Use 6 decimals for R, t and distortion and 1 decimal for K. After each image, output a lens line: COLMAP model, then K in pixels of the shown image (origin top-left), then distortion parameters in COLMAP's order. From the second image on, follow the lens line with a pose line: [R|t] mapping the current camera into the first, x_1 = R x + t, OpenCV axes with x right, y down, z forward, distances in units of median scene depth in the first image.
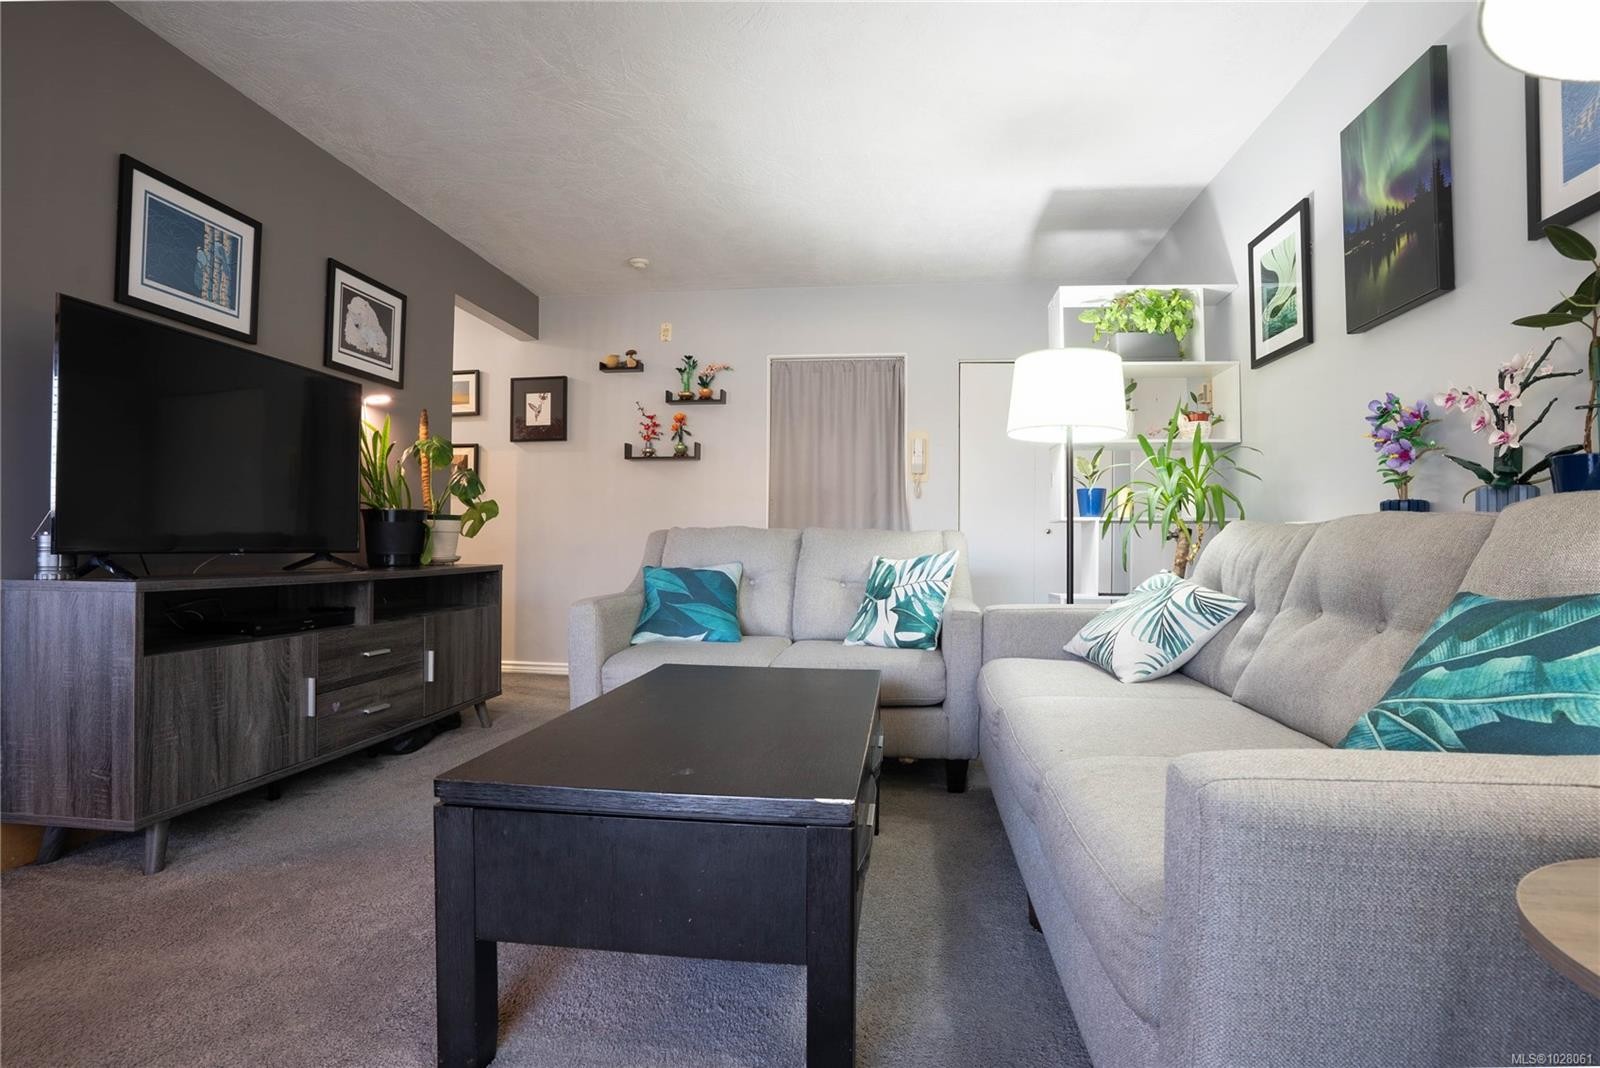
lens RADIAL K [[791.6, 0, 800.0], [0, 791.6, 534.0], [0, 0, 1]] dist [-0.081262, 0.034317]
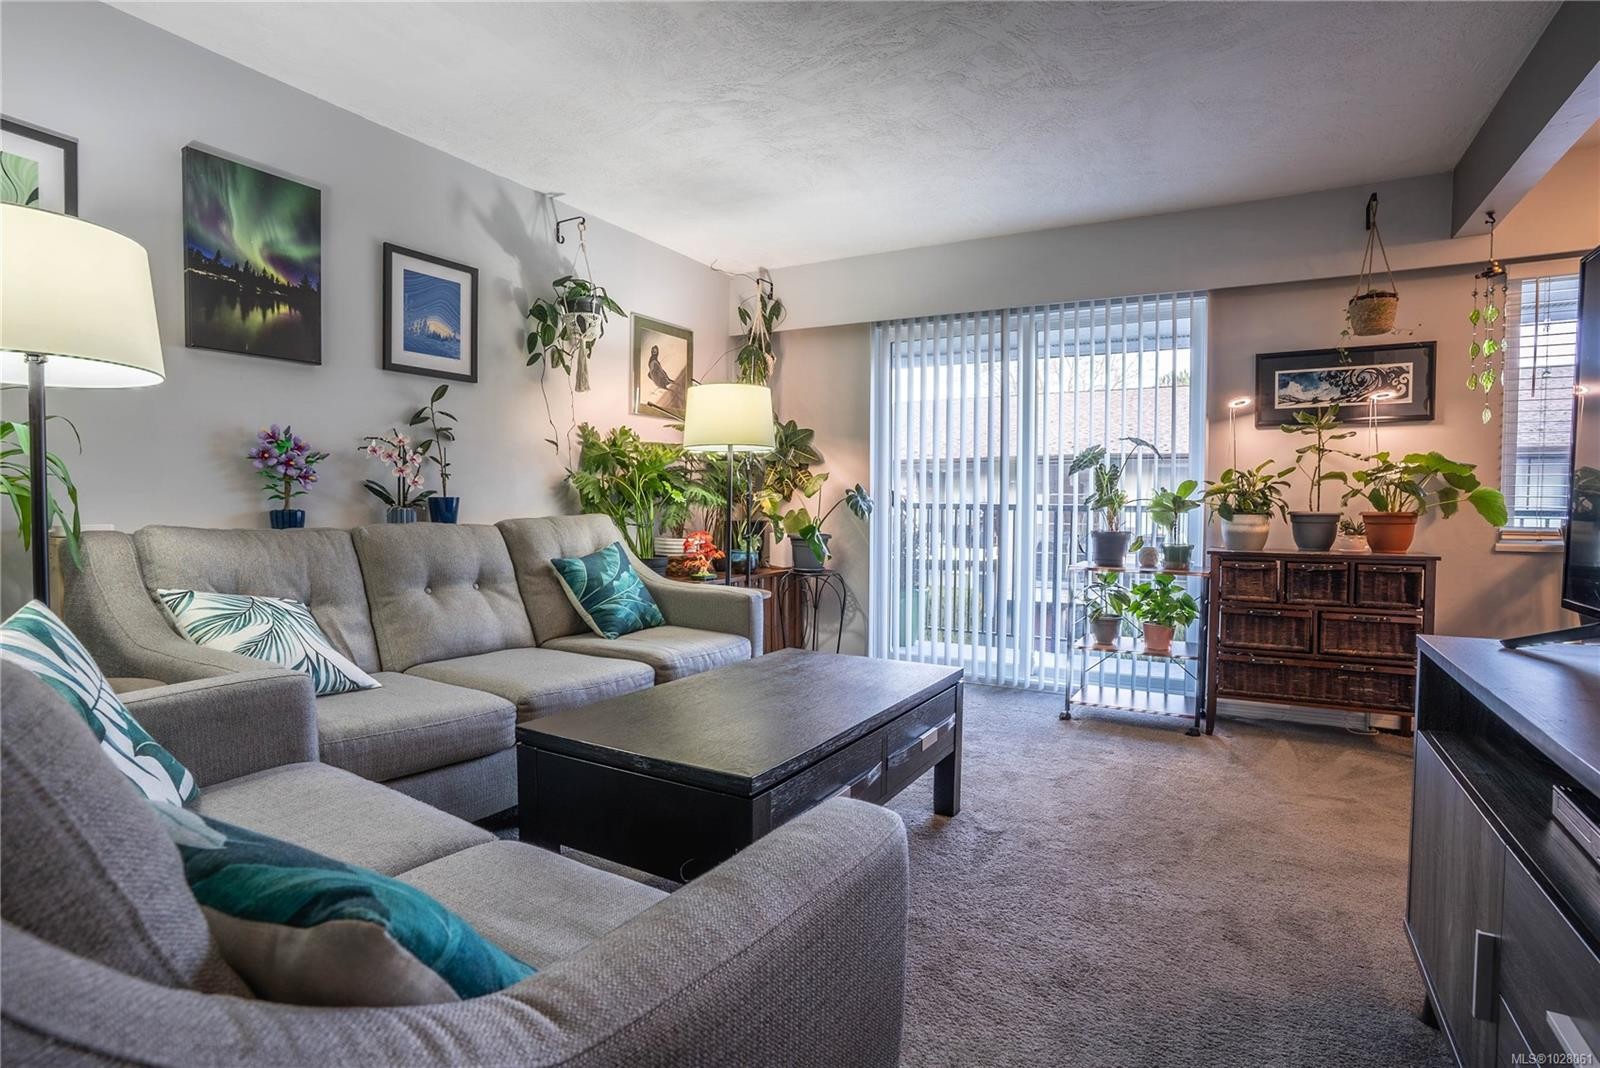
lens RADIAL K [[791.6, 0, 800.0], [0, 791.6, 534.0], [0, 0, 1]] dist [-0.081262, 0.034317]
pose [[-0.920989, -0.022745, 0.388924, -0.432247], [-0.015233, 0.999633, 0.022389, -0.037811], [-0.389290, 0.014695, -0.920998, 1.525102]]
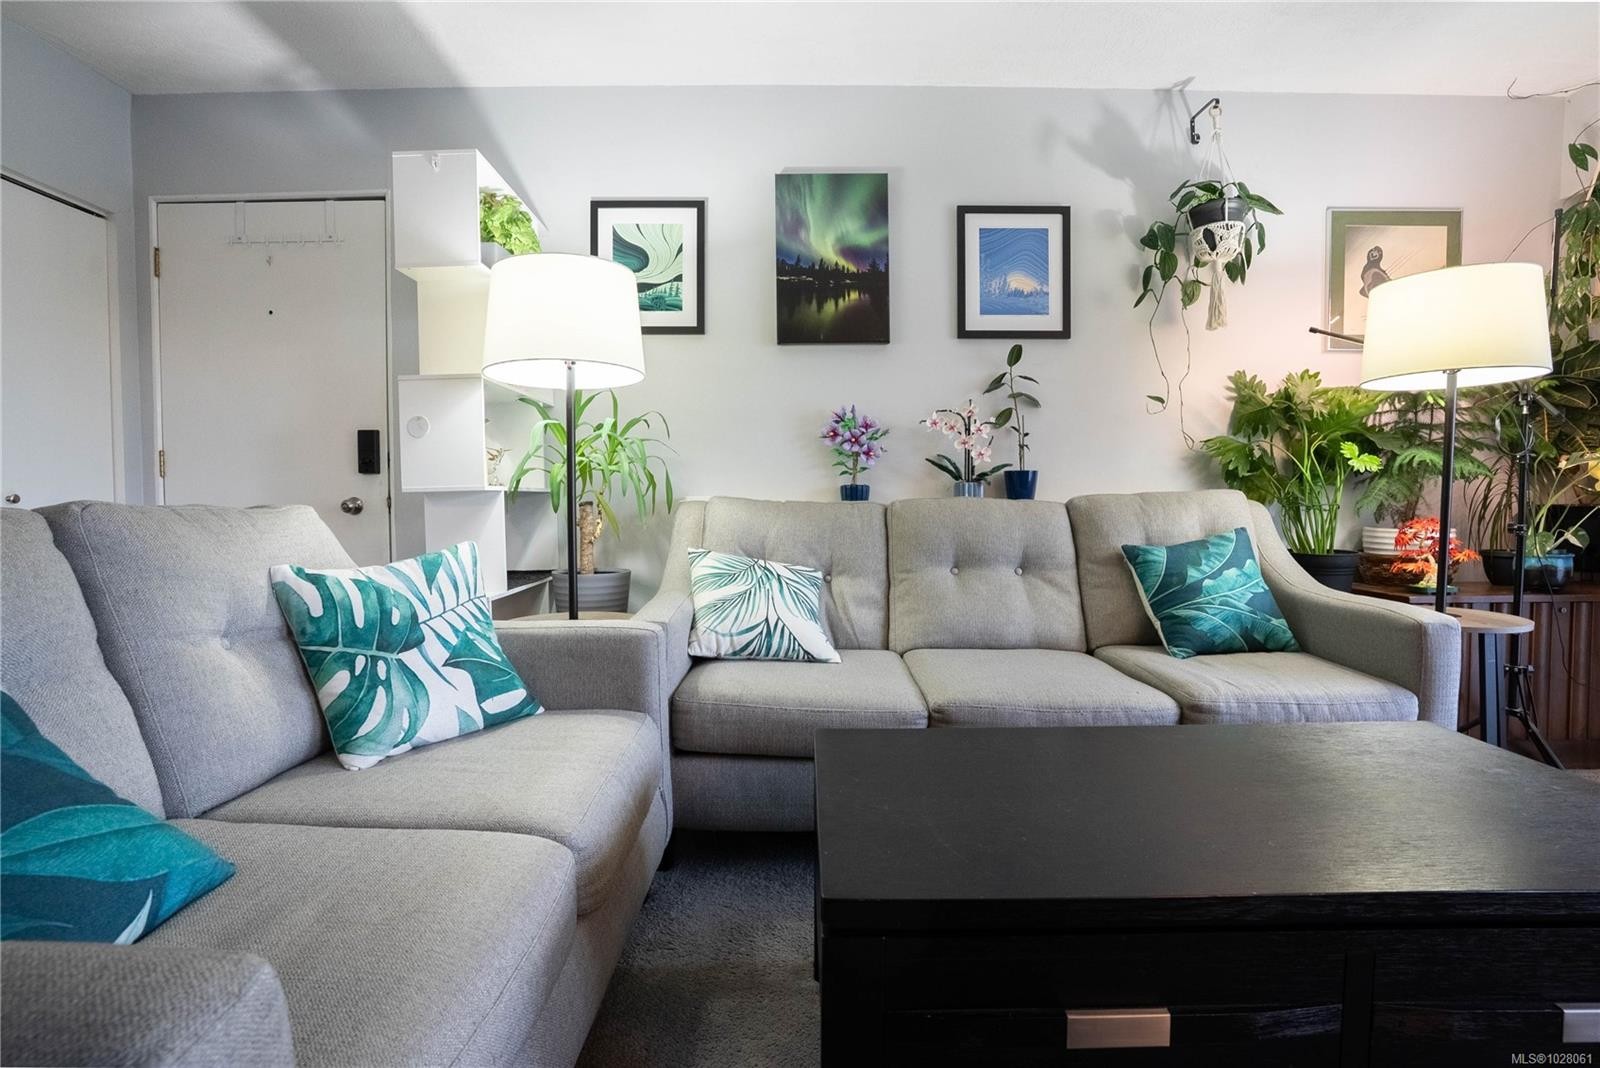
lens RADIAL K [[791.6, 0, 800.0], [0, 791.6, 534.0], [0, 0, 1]] dist [-0.081262, 0.034317]
pose [[-0.126851, -0.049645, 0.990679, -0.506020], [-0.013222, 0.998743, 0.048356, -0.019407], [-0.991834, -0.006964, -0.127348, 1.043611]]
